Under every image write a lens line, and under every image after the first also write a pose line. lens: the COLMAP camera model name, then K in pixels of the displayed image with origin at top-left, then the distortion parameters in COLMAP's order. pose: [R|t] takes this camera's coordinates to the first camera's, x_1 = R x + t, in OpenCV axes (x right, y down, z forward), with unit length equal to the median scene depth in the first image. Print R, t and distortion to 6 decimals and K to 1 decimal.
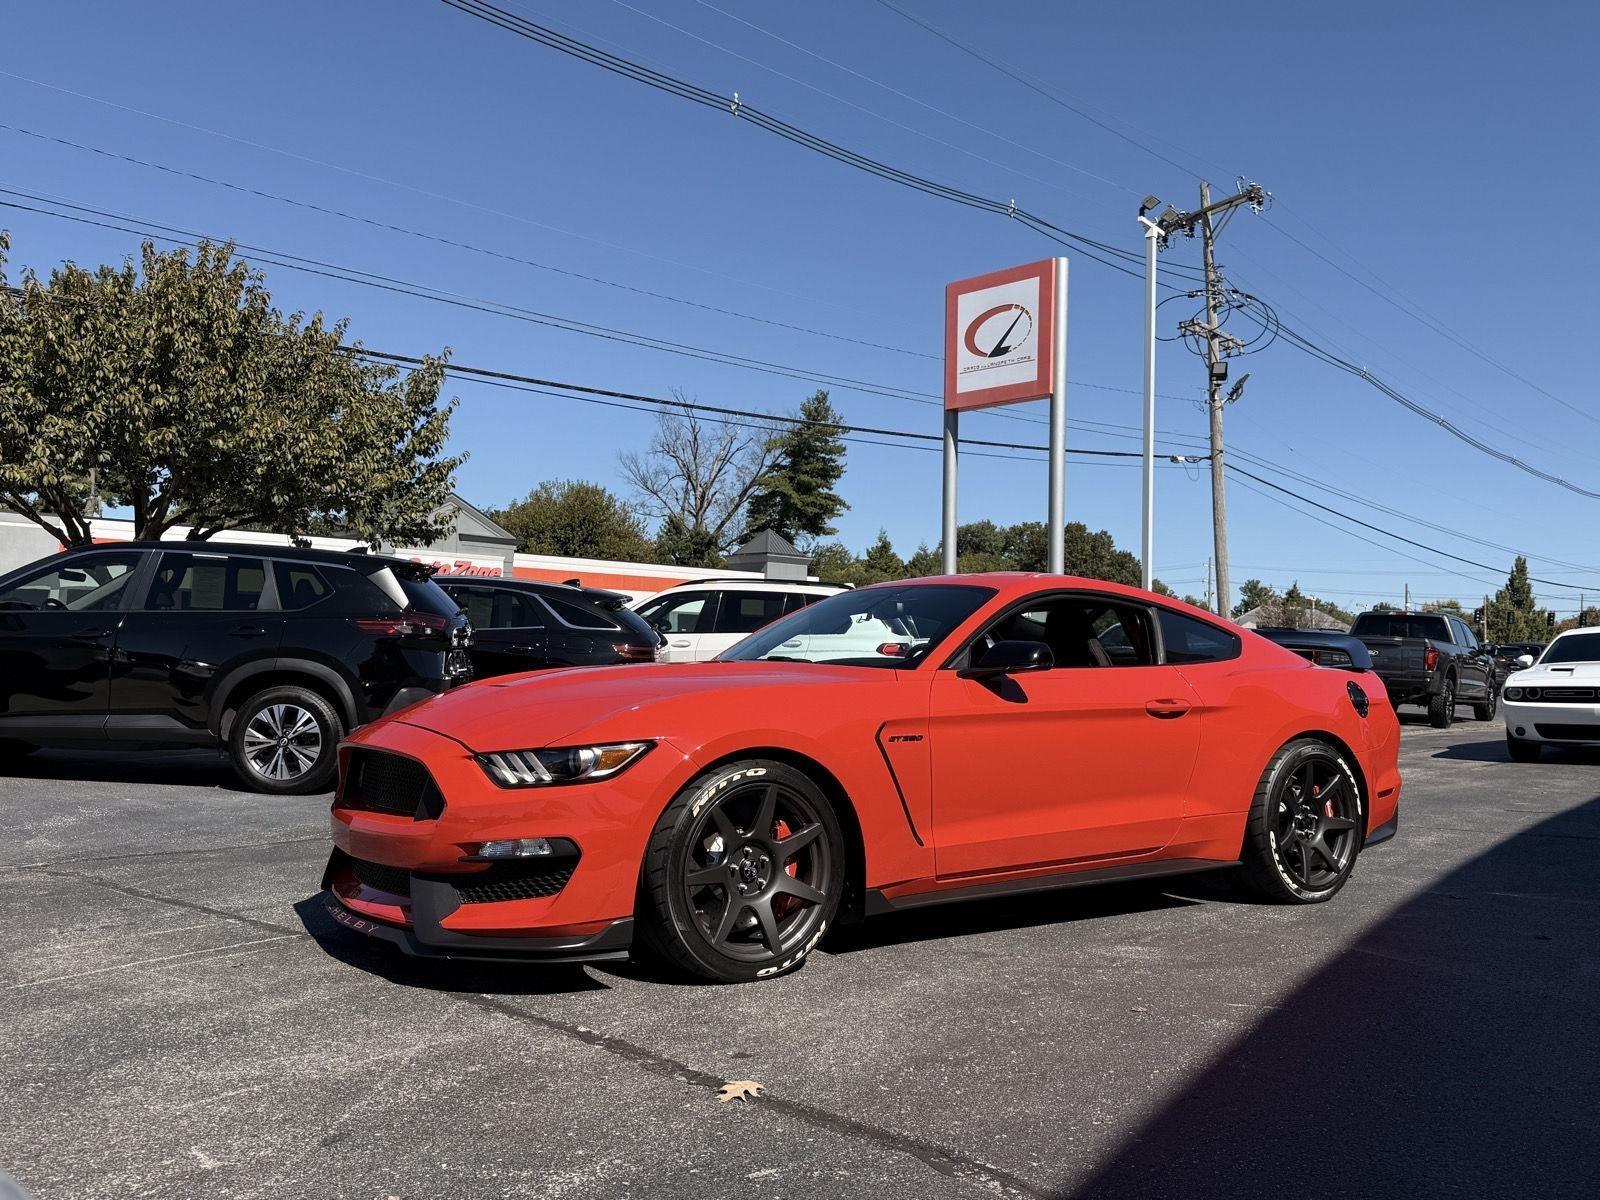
lens RADIAL K [[1277.5, 0, 813.0], [0, 1277.5, 609.2], [0, 0, 1]] dist [0.135606, -0.233675]
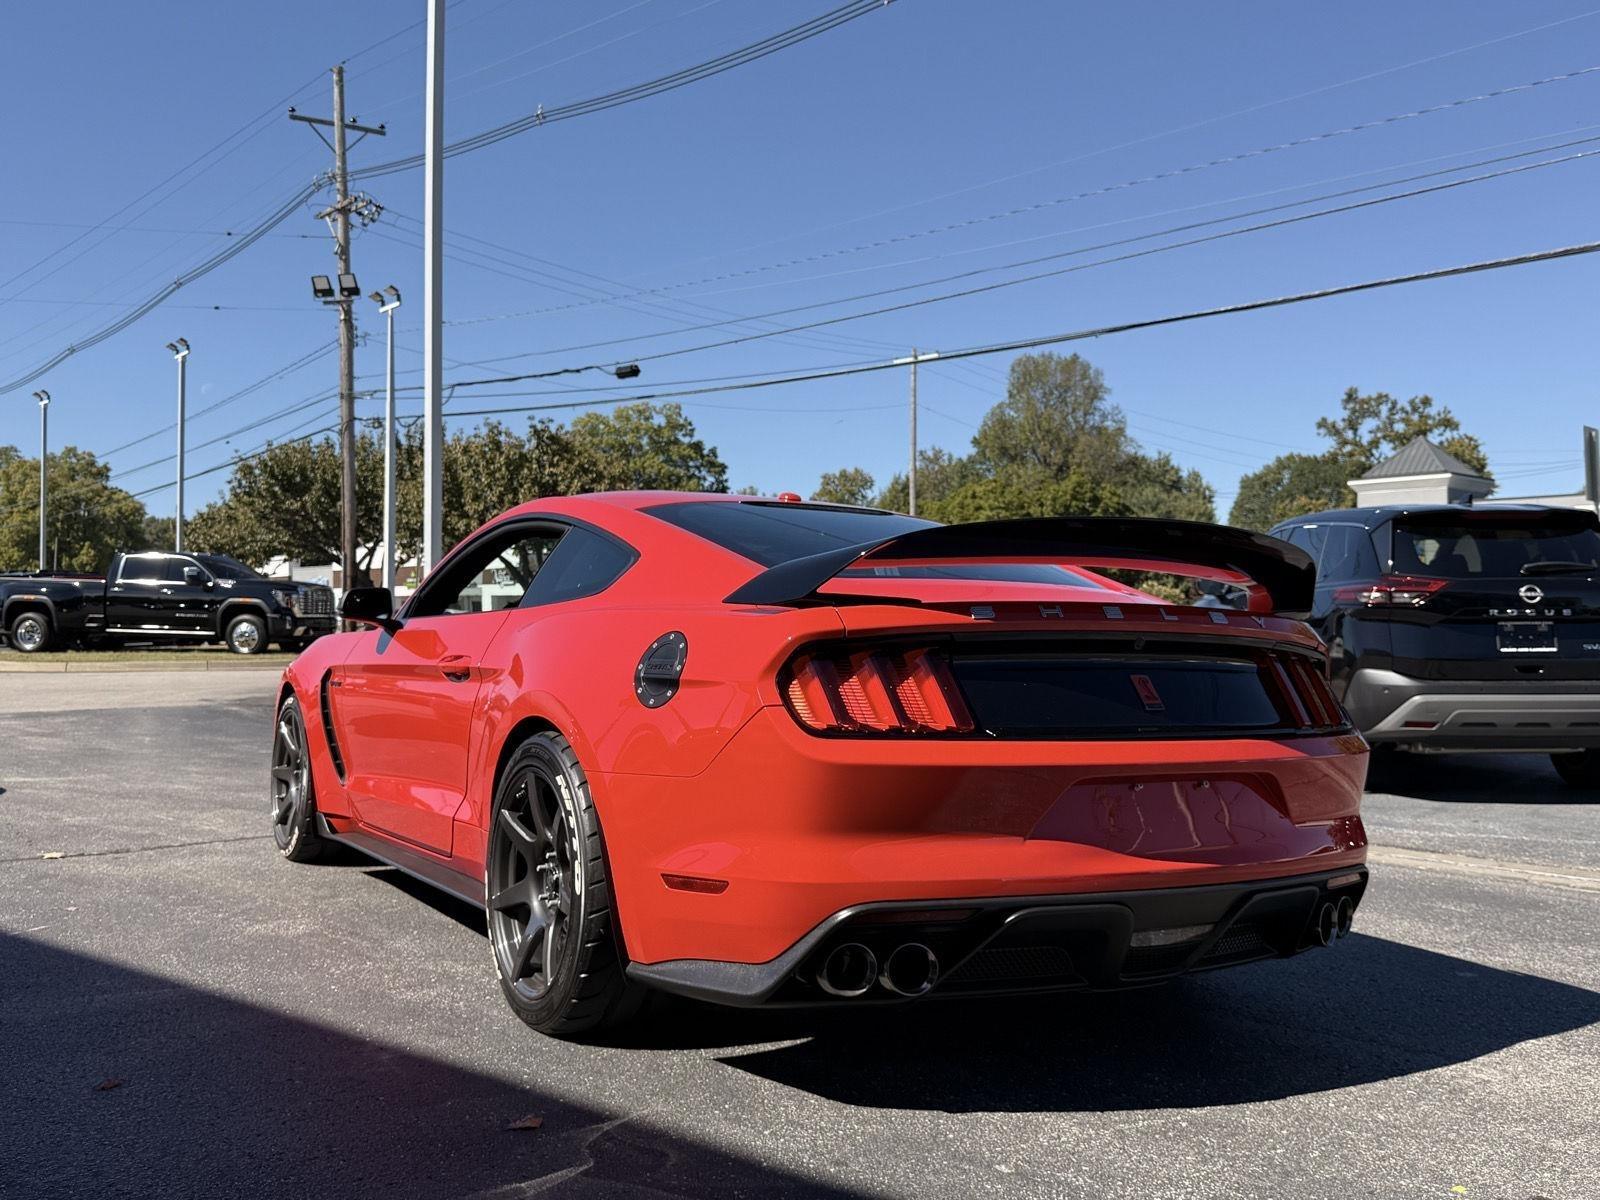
lens RADIAL K [[1476.0, 0, 803.7], [0, 1476.0, 596.6], [0, 0, 1]] dist [0.196697, -0.539597]
pose [[-0.084920, -0.052715, -0.994992, 0.367937], [0.026934, 0.998113, -0.055179, 0.028995], [0.996024, -0.031485, -0.083340, 0.421551]]
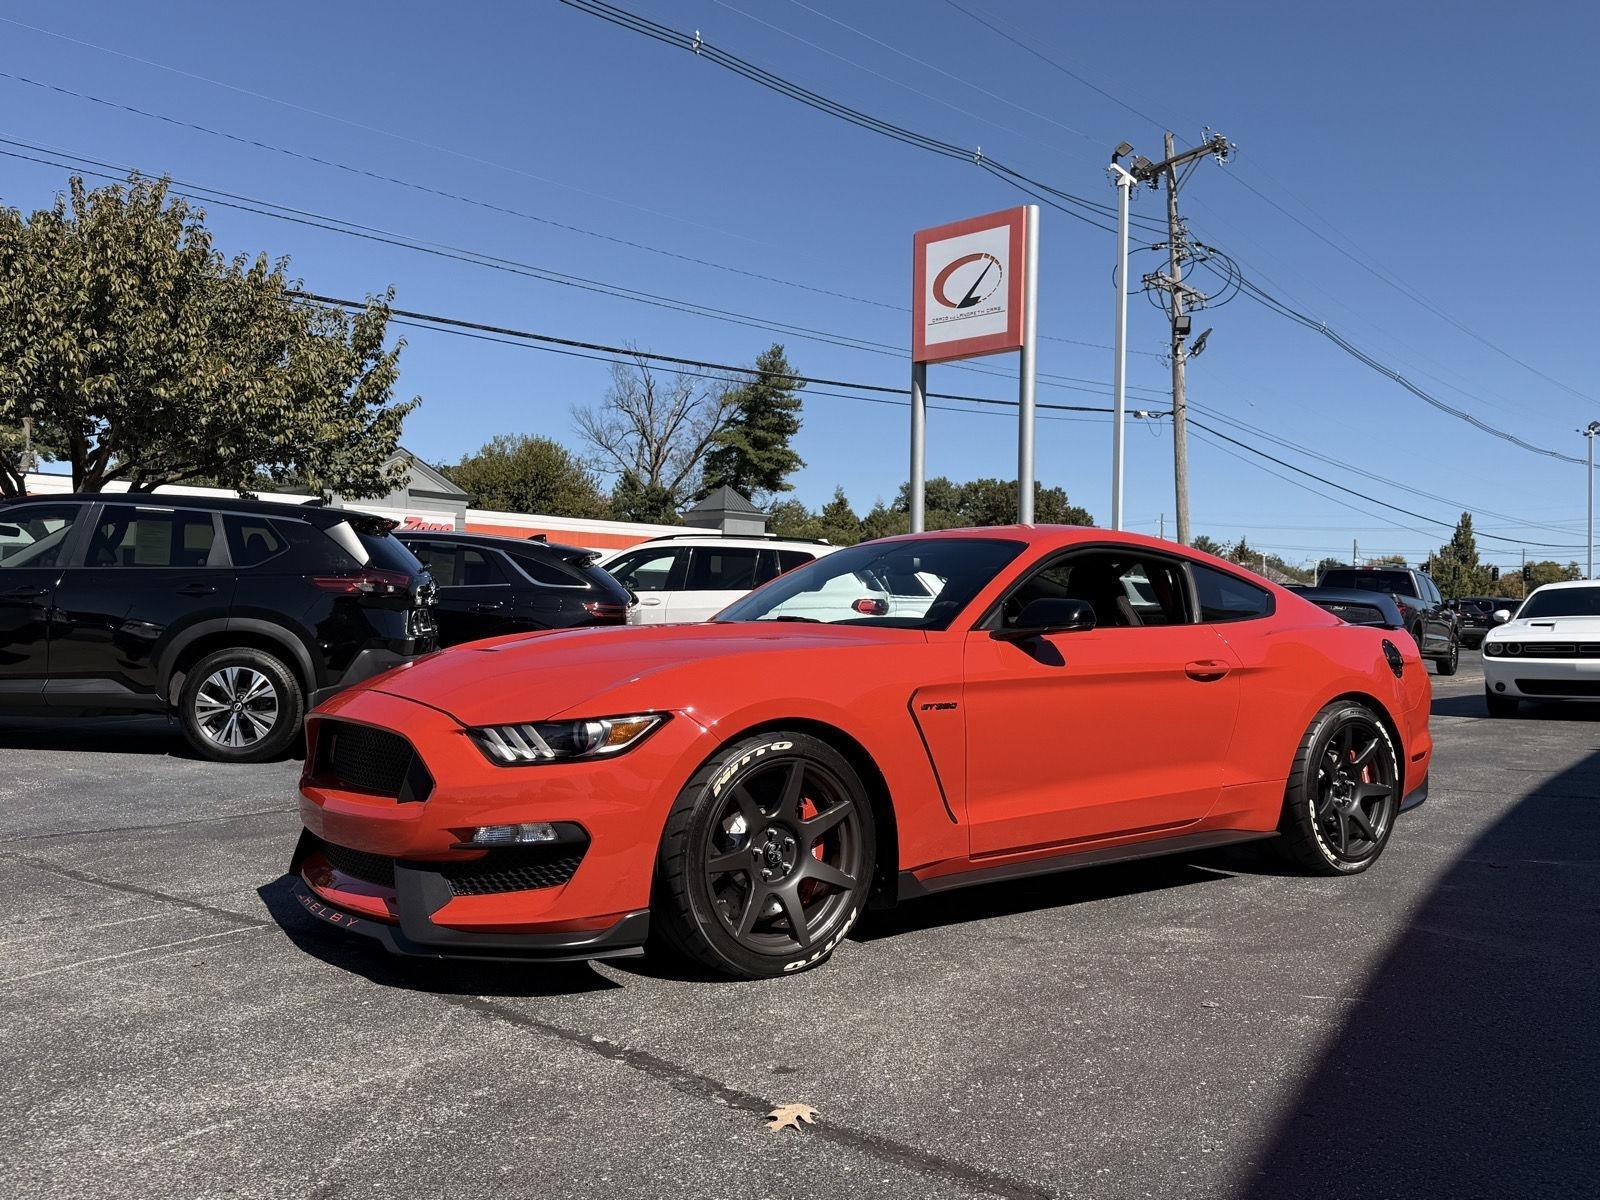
lens RADIAL K [[1280.0, 0, 814.6], [0, 1280.0, 607.7], [0, 0, 1]] dist [0.117924, -0.177721]
pose [[0.999358, -0.003068, 0.035695, -0.013578], [0.001908, 0.999471, 0.032481, 0.000291], [-0.035776, -0.032392, 0.998835, 0.026671]]
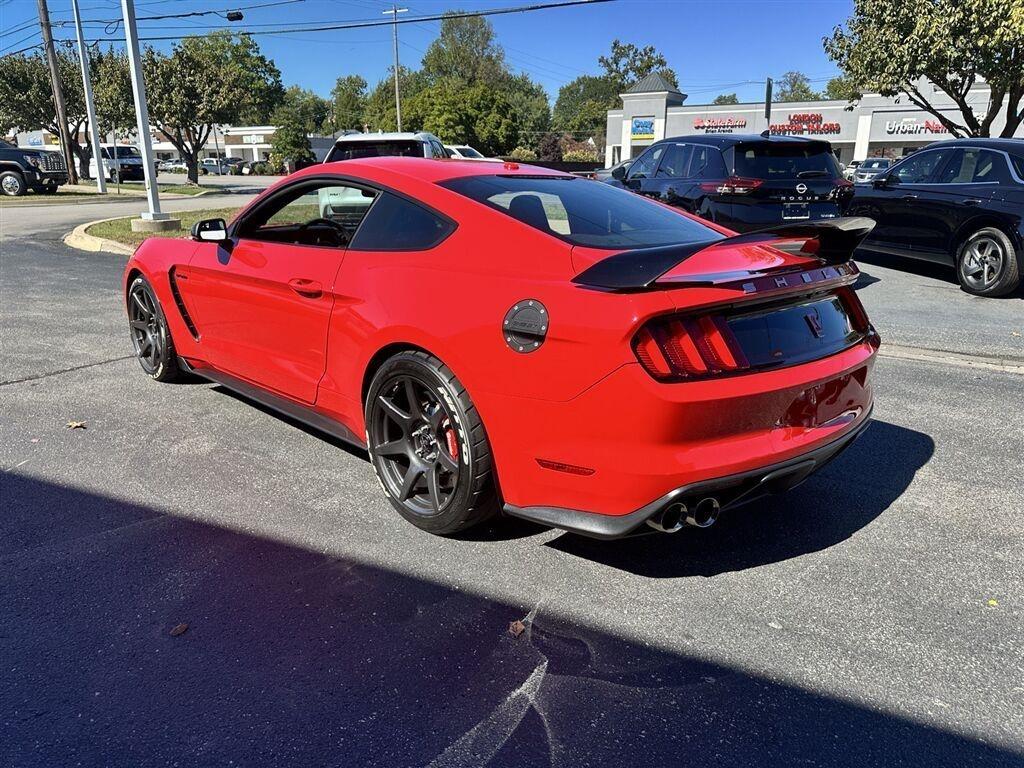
lens RADIAL K [[728.7, 0, 508.0], [0, 728.7, 382.7], [0, 0, 1]] dist [0.009213, -0.011700]
pose [[0.170099, 0.259587, -0.950621, 0.306860], [0.032462, 0.962680, 0.268688, -0.002744], [0.984892, -0.076563, 0.155324, 0.354590]]
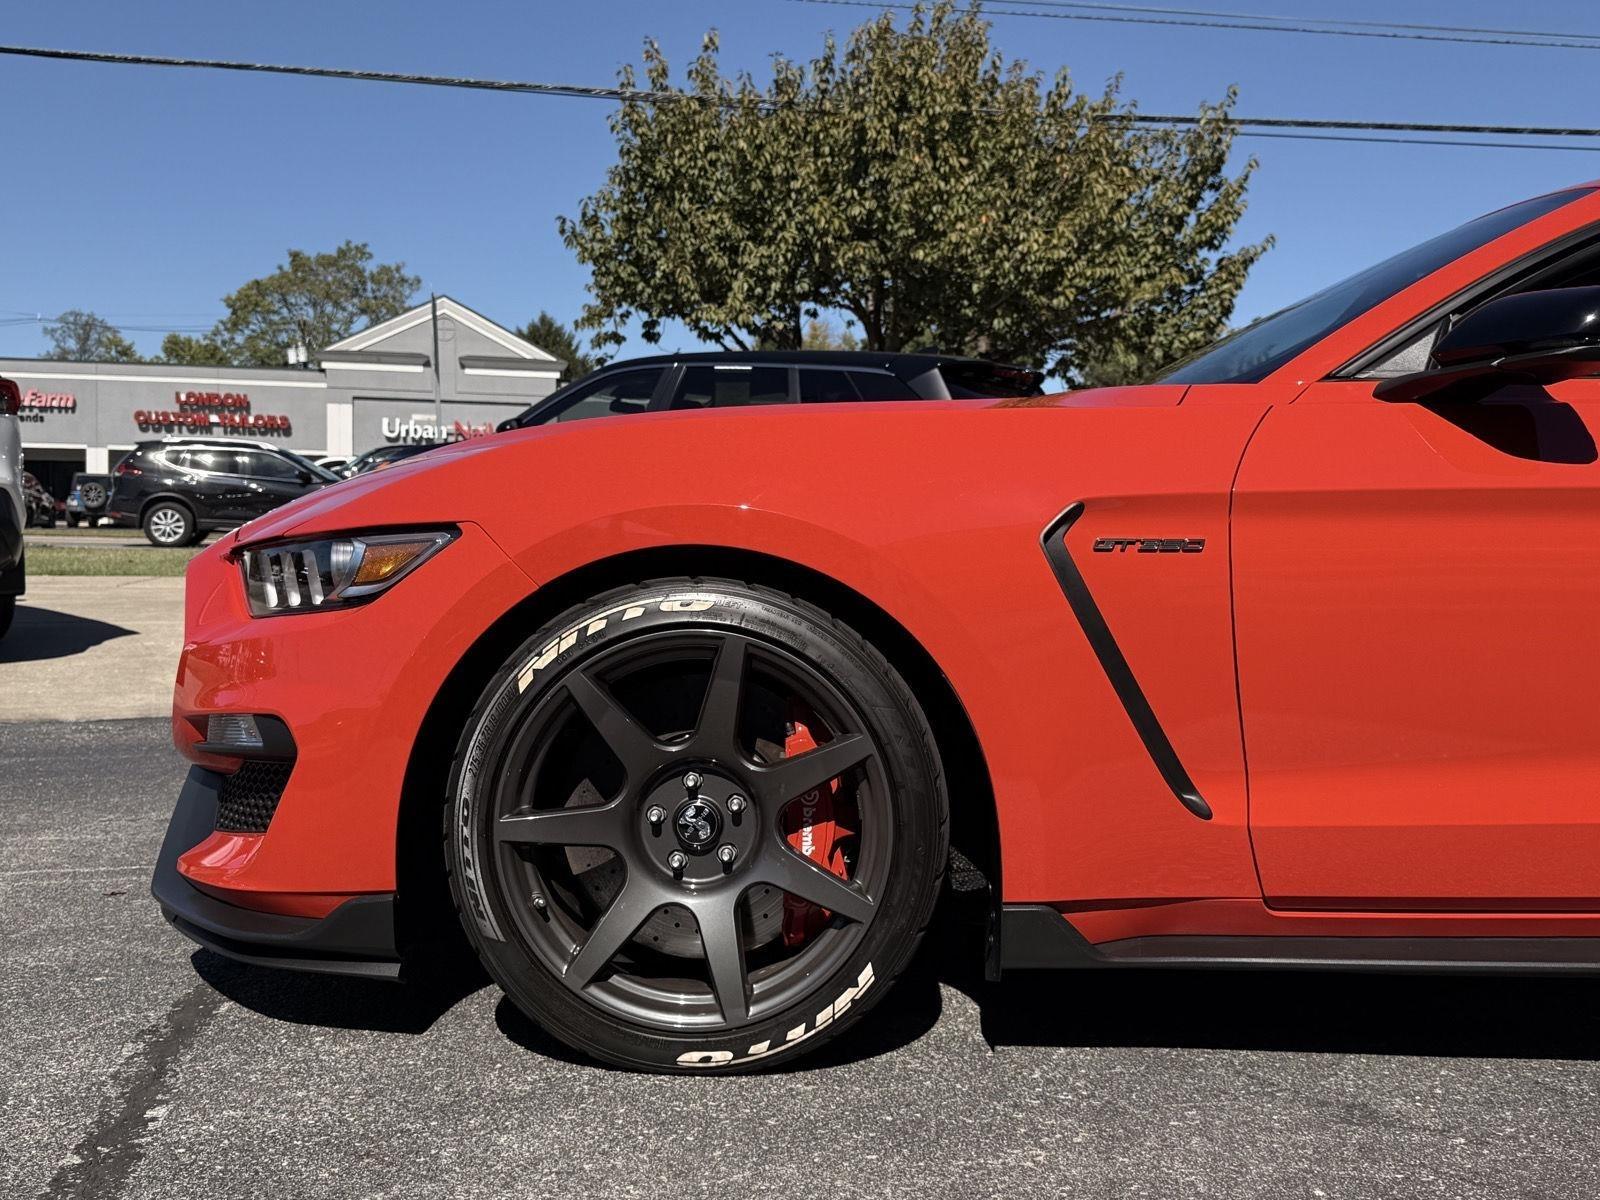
lens RADIAL K [[1625.9, 0, 809.4], [0, 1625.9, 605.5], [0, 0, 1]] dist [0.157516, -0.334079]
pose [[0.809009, 0.020853, -0.587427, 0.080348], [0.017949, 0.998028, 0.060149, 0.024428], [0.587523, -0.059204, 0.807039, 0.148360]]
